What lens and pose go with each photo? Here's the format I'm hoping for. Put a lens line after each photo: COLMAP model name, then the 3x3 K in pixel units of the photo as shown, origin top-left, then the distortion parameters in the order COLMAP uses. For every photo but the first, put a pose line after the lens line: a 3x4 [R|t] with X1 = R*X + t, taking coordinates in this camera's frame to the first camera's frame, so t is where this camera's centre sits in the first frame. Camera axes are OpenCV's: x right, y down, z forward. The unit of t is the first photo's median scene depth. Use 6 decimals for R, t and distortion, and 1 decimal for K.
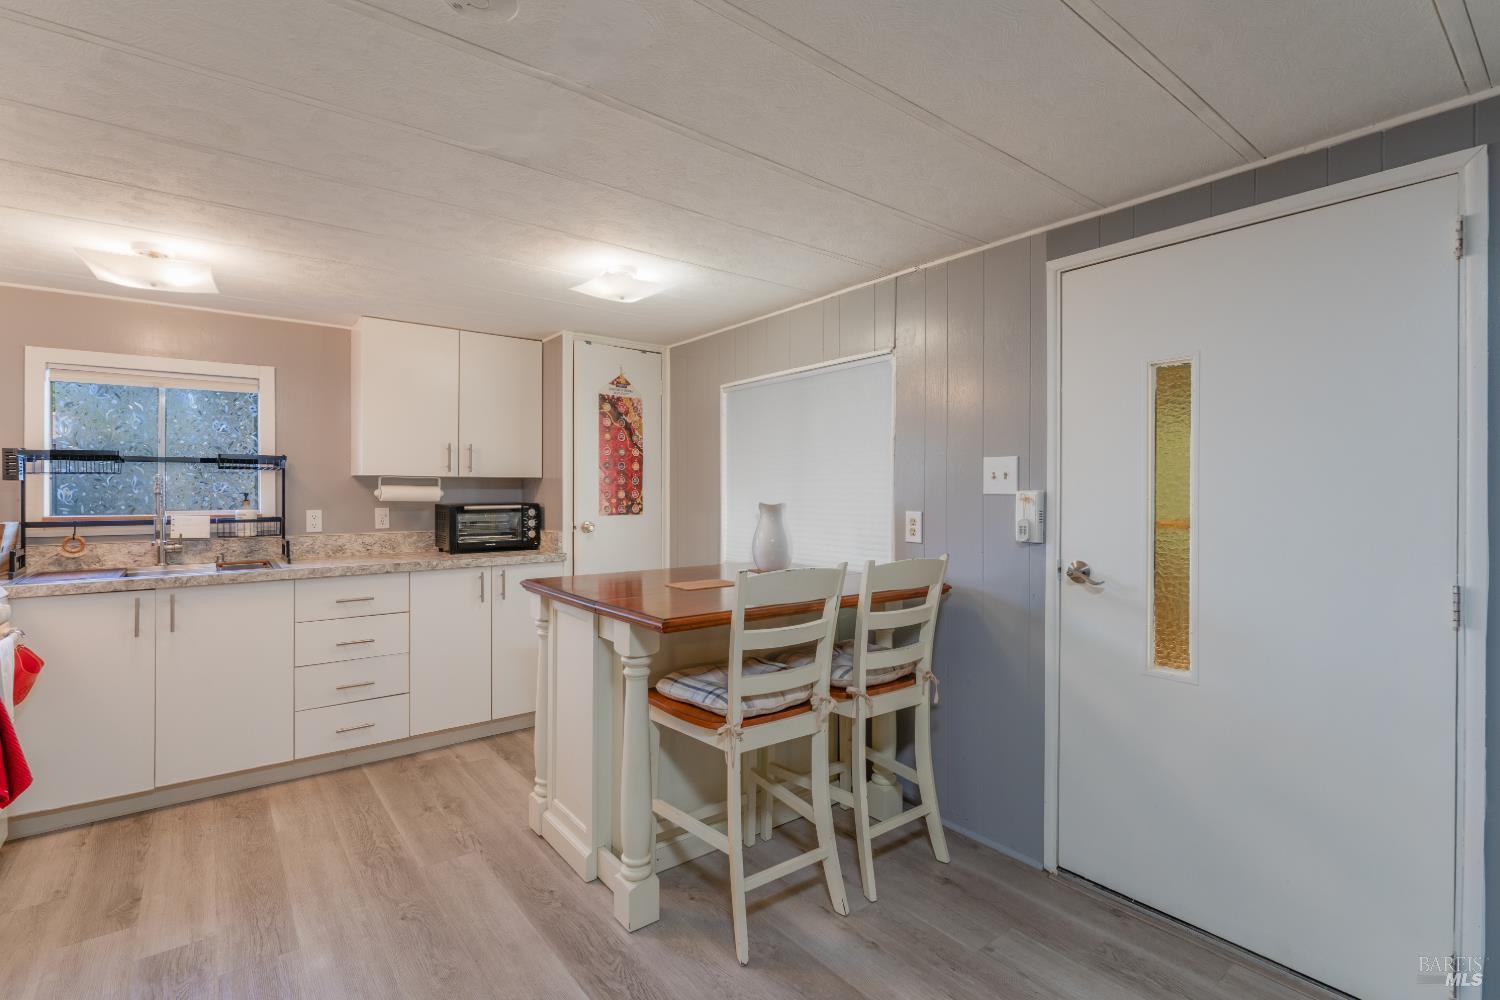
lens RADIAL K [[691.5, 0, 752.7], [0, 691.5, 486.6], [0, 0, 1]] dist [0.000969, -0.000099]
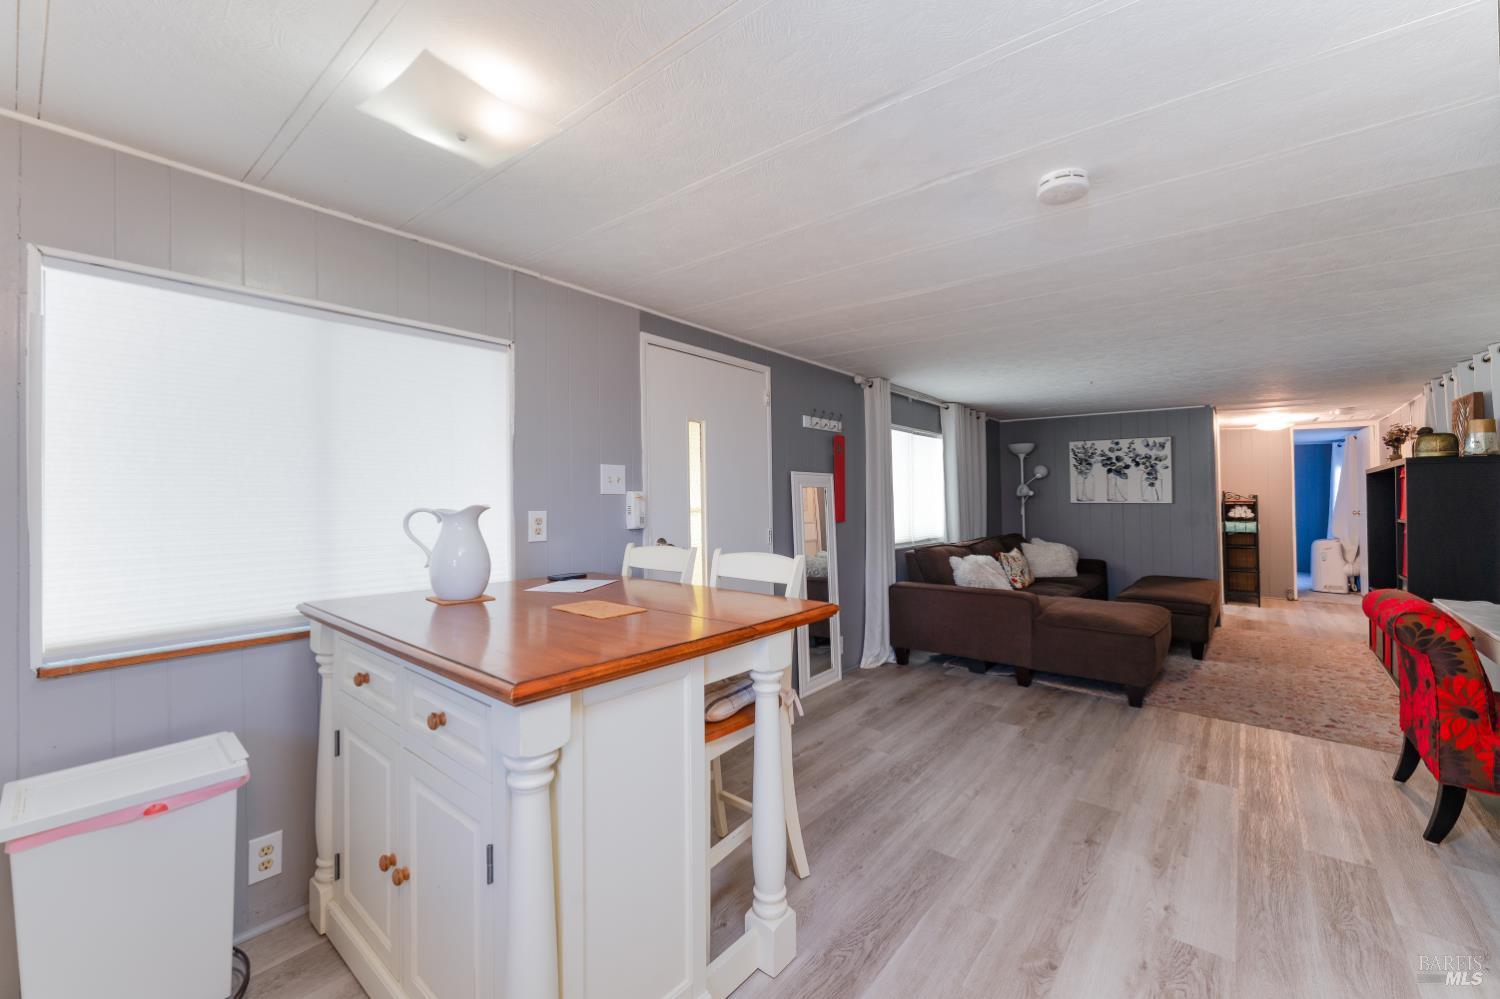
lens RADIAL K [[608.1, 0, 728.9], [0, 608.1, 482.5], [0, 0, 1]] dist [0.000512, -0.006938]
pose [[-0.198549, 0.018649, 0.979913, -0.573194], [-0.006853, 0.999768, -0.020416, 0.007959], [-0.980067, -0.010769, -0.198375, 0.732817]]
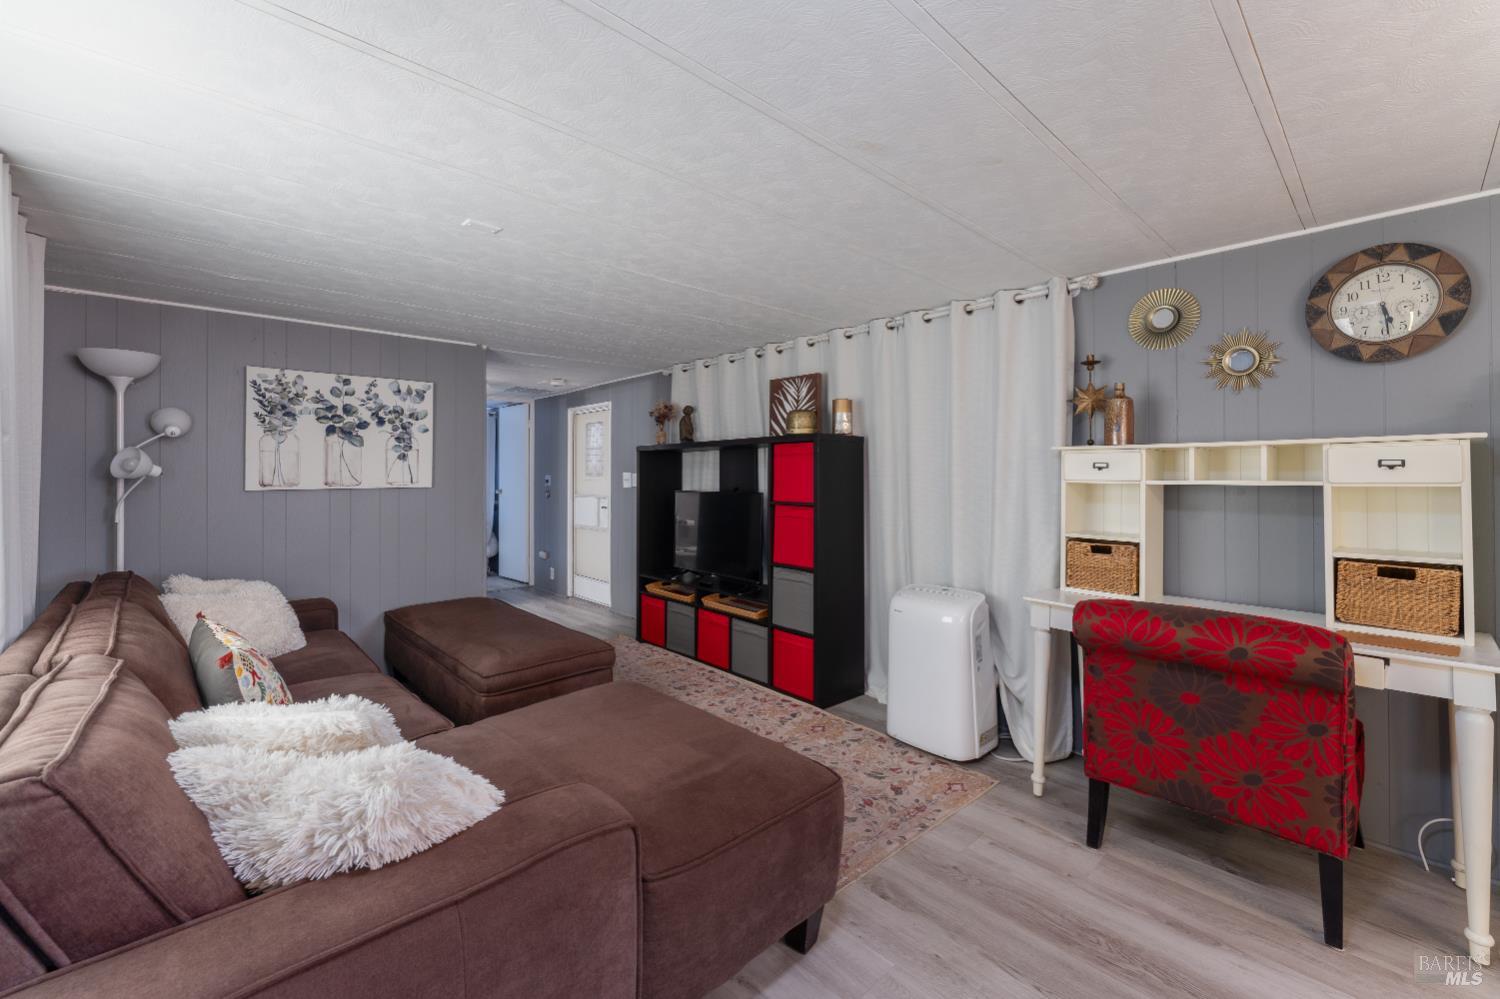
lens RADIAL K [[612.1, 0, 756.2], [0, 612.1, 467.8], [0, 0, 1]] dist [-0.001653, -0.000286]
pose [[-0.995388, -0.003181, -0.095882, 0.382213], [-0.001695, 0.999877, -0.015581, 0.004101], [0.095919, -0.015346, -0.995271, 0.319775]]
